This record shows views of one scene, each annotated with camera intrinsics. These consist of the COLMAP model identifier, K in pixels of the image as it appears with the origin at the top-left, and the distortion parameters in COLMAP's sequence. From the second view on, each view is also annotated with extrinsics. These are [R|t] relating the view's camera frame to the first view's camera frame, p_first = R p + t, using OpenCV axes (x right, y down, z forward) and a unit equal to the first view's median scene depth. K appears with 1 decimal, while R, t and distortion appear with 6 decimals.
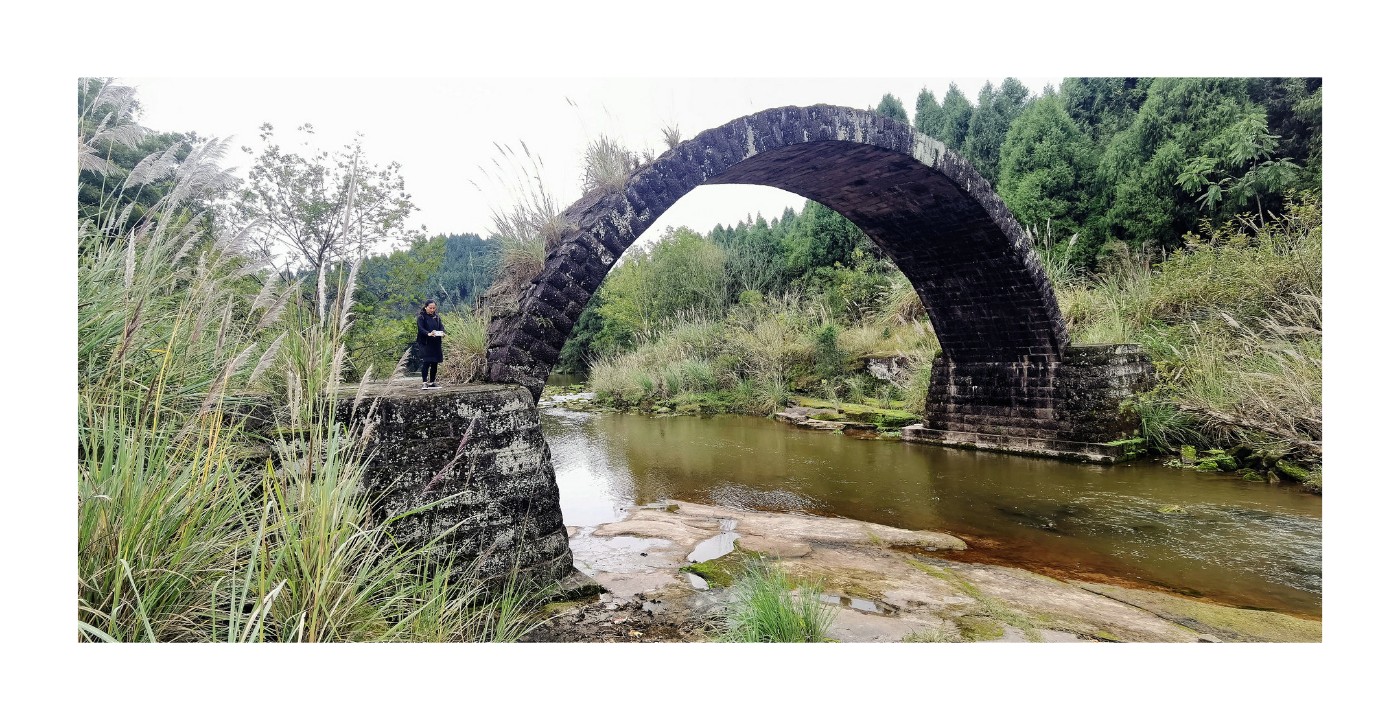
lens RADIAL K [[688.9, 0, 696.3], [0, 688.9, 364.4], [0, 0, 1]] dist [0.000075, -0.000457]
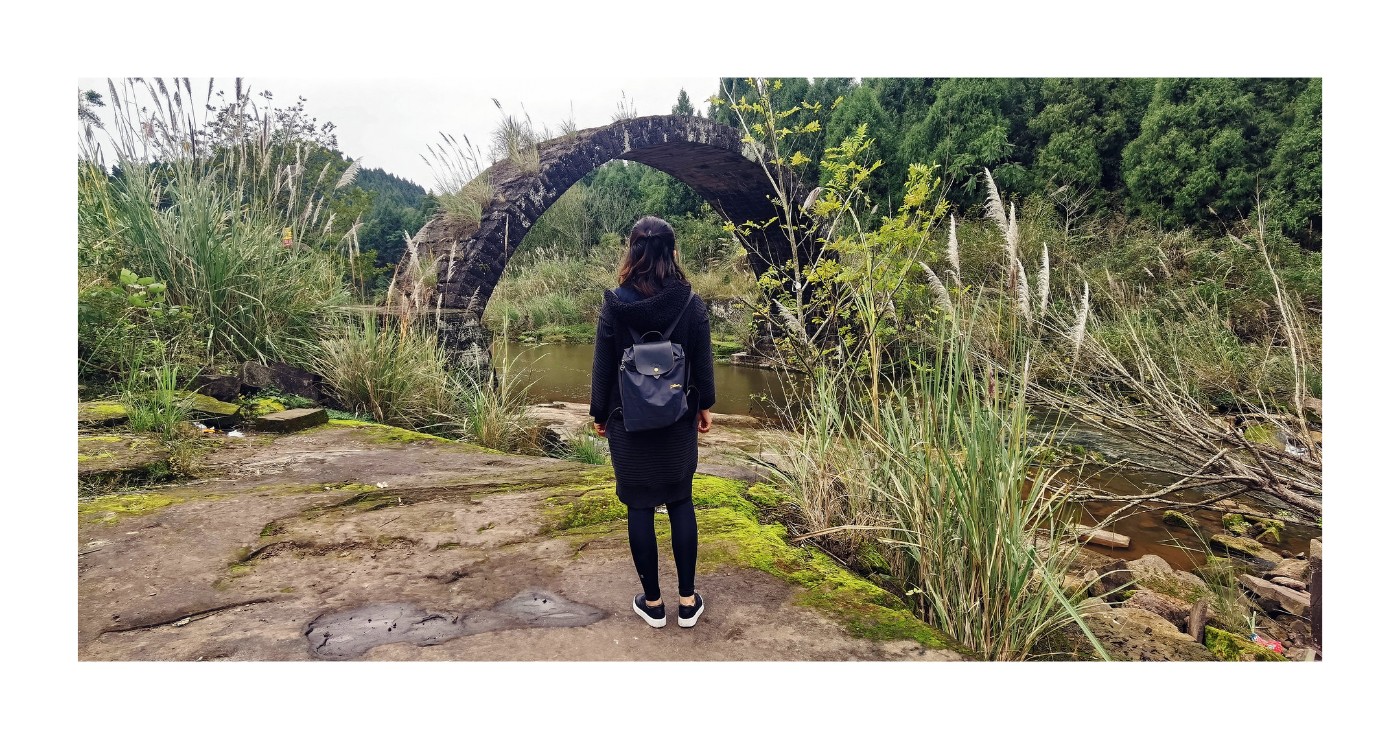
lens RADIAL K [[695.6, 0, 701.9], [0, 695.6, 376.7], [0, 0, 1]] dist [-0.039066, -0.000504]
pose [[0.974799, 0.012686, 0.222722, -0.047474], [-0.036366, 0.994063, 0.102545, 0.001309], [-0.220099, -0.108060, 0.969474, -0.269795]]
